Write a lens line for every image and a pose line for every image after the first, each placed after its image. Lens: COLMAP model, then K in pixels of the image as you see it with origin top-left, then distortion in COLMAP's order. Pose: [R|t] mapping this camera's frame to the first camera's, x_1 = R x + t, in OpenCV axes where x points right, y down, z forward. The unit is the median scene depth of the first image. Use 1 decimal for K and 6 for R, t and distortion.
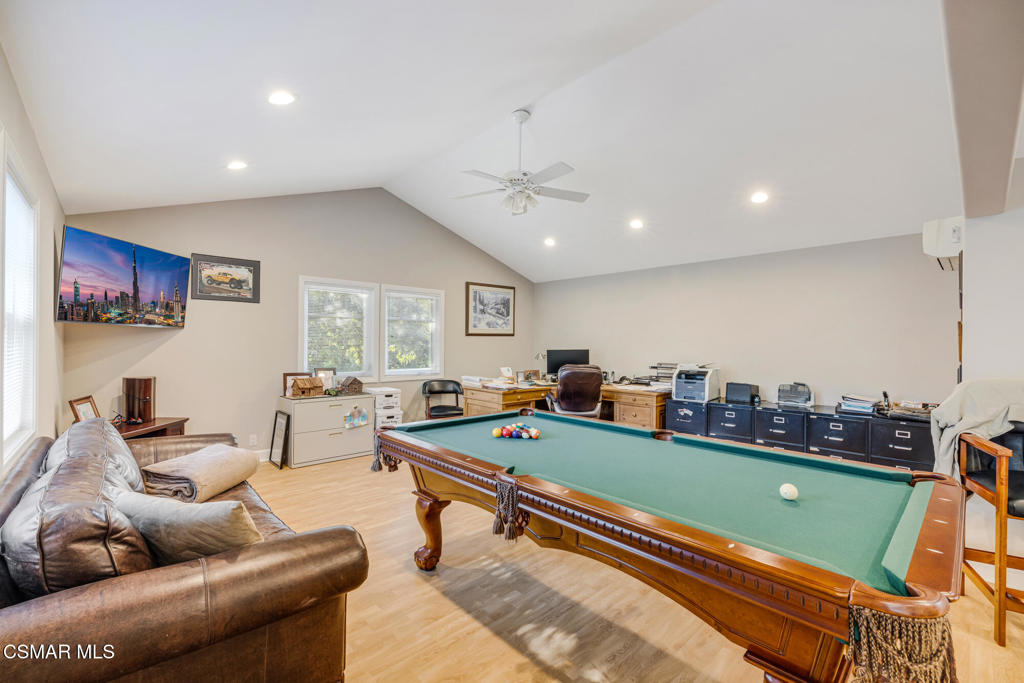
lens RADIAL K [[432.2, 0, 516.8], [0, 432.2, 345.0], [0, 0, 1]] dist [-0.000038, 0.000063]
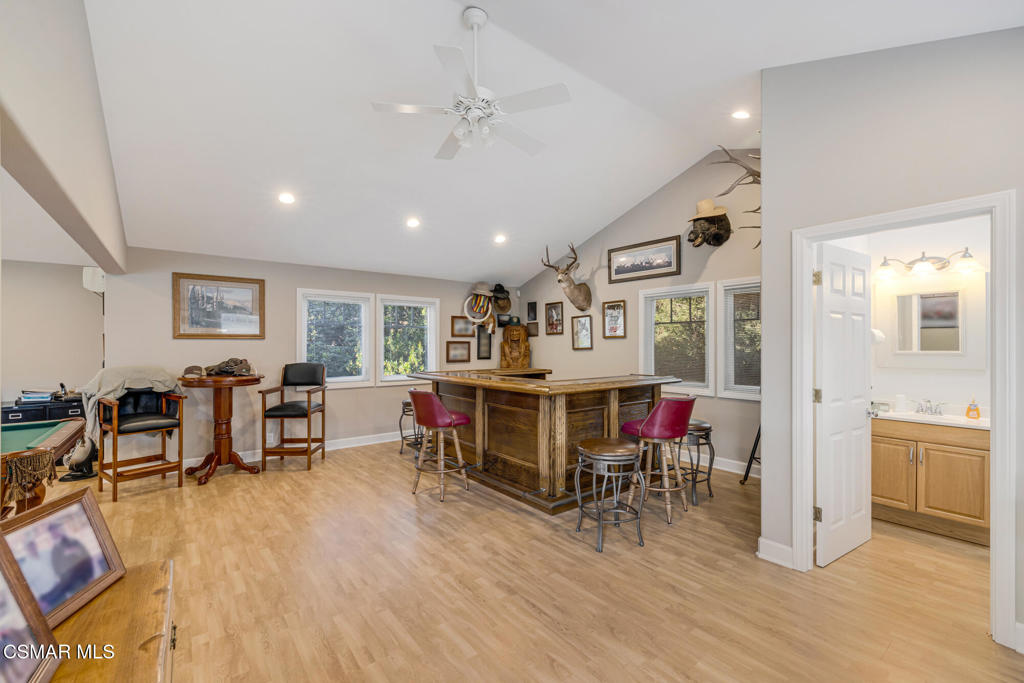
lens RADIAL K [[432.2, 0, 516.8], [0, 432.2, 345.0], [0, 0, 1]] dist [-0.000038, 0.000063]
pose [[0.089113, -0.005713, 0.996005, -0.559260], [0.003831, 0.999978, 0.005393, -0.015585], [-0.996014, 0.003336, 0.089133, -0.835350]]
